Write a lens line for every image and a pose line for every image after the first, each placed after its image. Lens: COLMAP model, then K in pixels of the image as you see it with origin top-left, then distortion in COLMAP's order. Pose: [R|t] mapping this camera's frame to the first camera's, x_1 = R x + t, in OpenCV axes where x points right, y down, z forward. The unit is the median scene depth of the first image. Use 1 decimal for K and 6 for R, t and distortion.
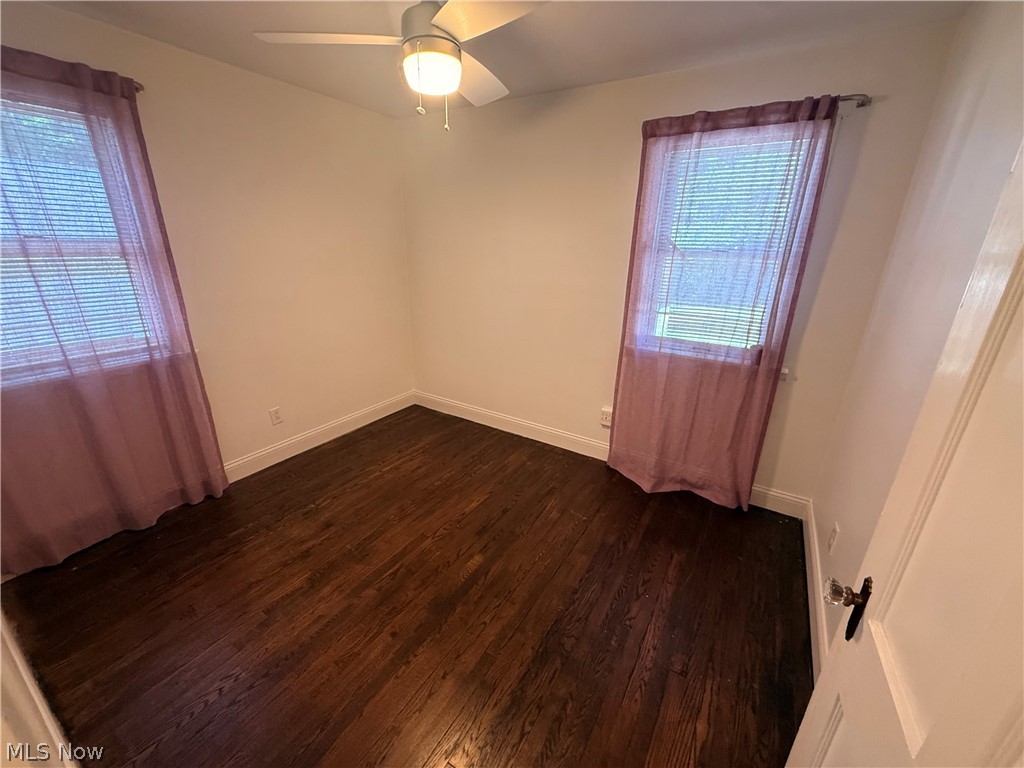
lens RADIAL K [[411.4, 0, 513.0], [0, 411.4, 384.8], [0, 0, 1]] dist [0.000551, -0.000179]
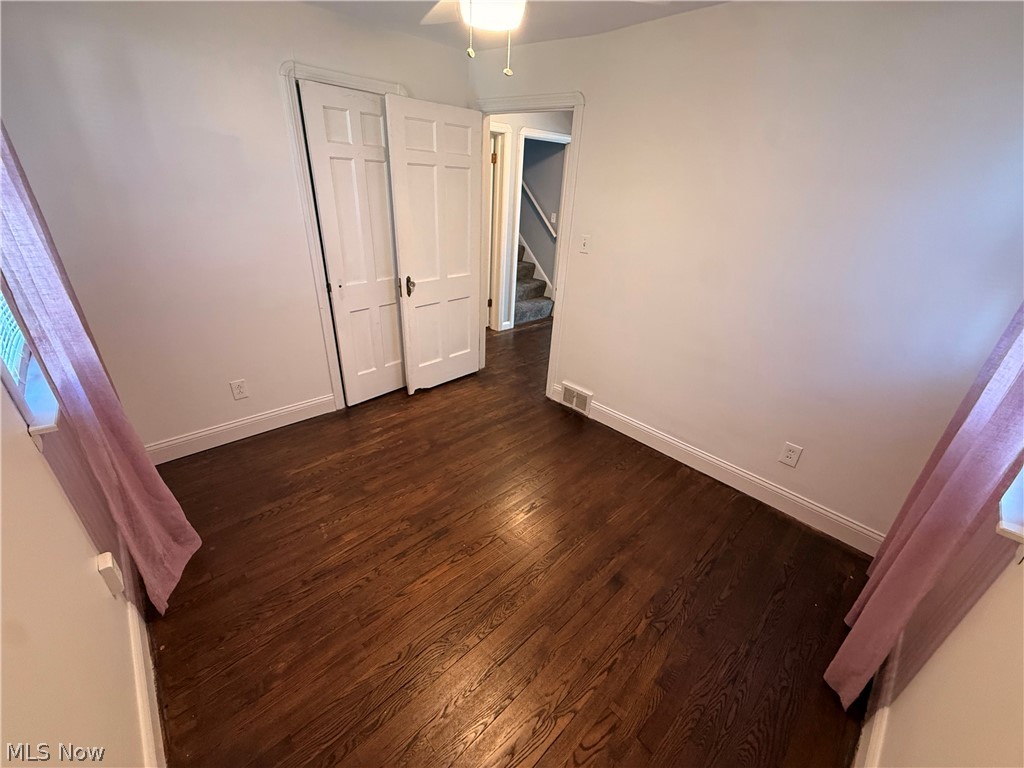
lens RADIAL K [[411.4, 0, 509.8], [0, 411.4, 382.1], [0, 0, 1]] dist [0.000551, -0.000179]
pose [[-0.962732, -0.173130, 0.207782, -0.369669], [0.024706, 0.708752, 0.705025, -0.540782], [-0.269327, 0.683883, -0.678061, 1.423177]]
